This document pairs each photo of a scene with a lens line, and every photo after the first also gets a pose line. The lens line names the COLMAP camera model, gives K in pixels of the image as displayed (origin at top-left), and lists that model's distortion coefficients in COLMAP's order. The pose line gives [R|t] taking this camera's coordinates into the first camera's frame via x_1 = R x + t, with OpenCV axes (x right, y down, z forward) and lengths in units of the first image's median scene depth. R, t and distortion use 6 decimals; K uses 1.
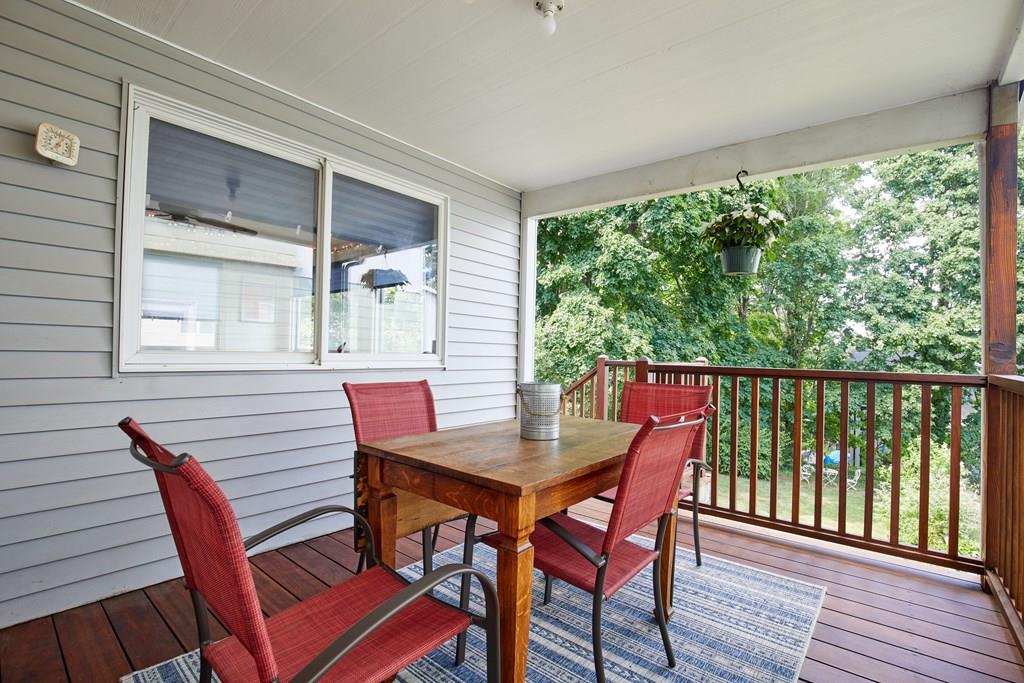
lens RADIAL K [[457.0, 0, 516.9], [0, 457.0, 351.1], [0, 0, 1]] dist [-0.001298, 0.000078]
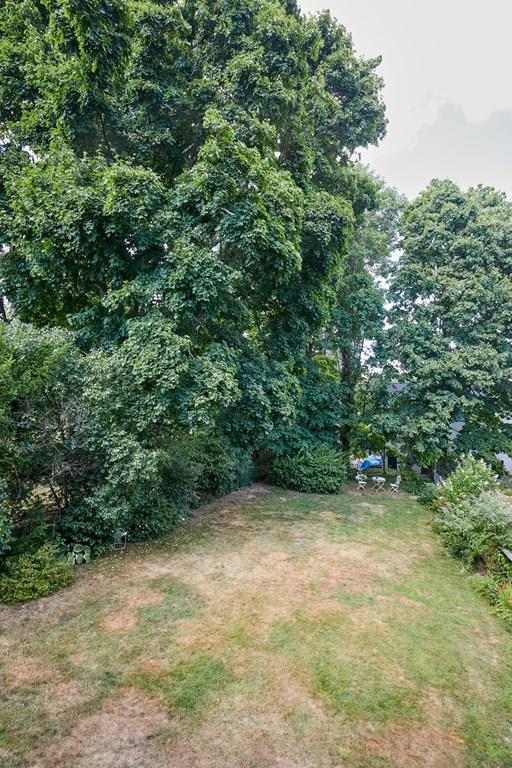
lens RADIAL K [[342.7, 0, 255.9], [0, 342.7, 385.4], [0, 0, 1]] dist [-0.001298, 0.000078]
pose [[0.948308, -0.019579, 0.316746, 0.121222], [0.020837, 0.999783, -0.000583, -0.000498], [-0.316666, 0.007153, 0.948510, 0.357518]]
